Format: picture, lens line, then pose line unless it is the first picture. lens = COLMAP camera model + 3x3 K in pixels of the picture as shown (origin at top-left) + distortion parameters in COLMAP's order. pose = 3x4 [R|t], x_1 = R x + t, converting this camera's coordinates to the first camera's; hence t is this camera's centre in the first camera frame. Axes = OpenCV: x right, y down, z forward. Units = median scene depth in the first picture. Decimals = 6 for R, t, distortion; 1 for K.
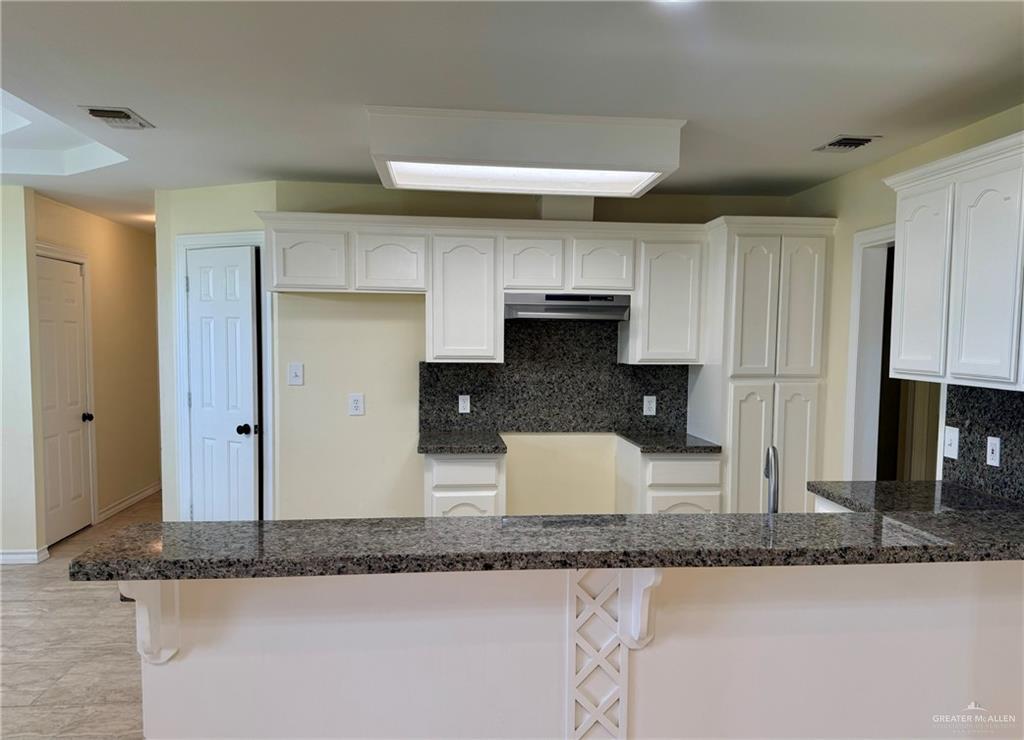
lens RADIAL K [[763.8, 0, 514.4], [0, 763.8, 399.4], [0, 0, 1]] dist [0.009498, 0.001486]
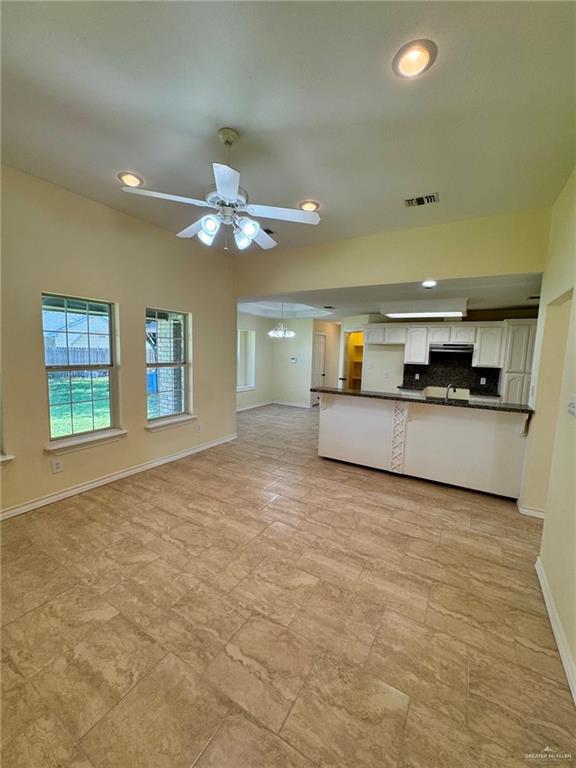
lens RADIAL K [[310.8, 0, 288.0], [0, 310.8, 384.0], [0, 0, 1]] dist [-0.001865, -0.000416]
pose [[0.794855, 0.076839, -0.601915, 0.326607], [-0.069929, 0.996941, 0.034922, 0.032804], [0.602757, 0.014334, 0.797796, -0.469544]]
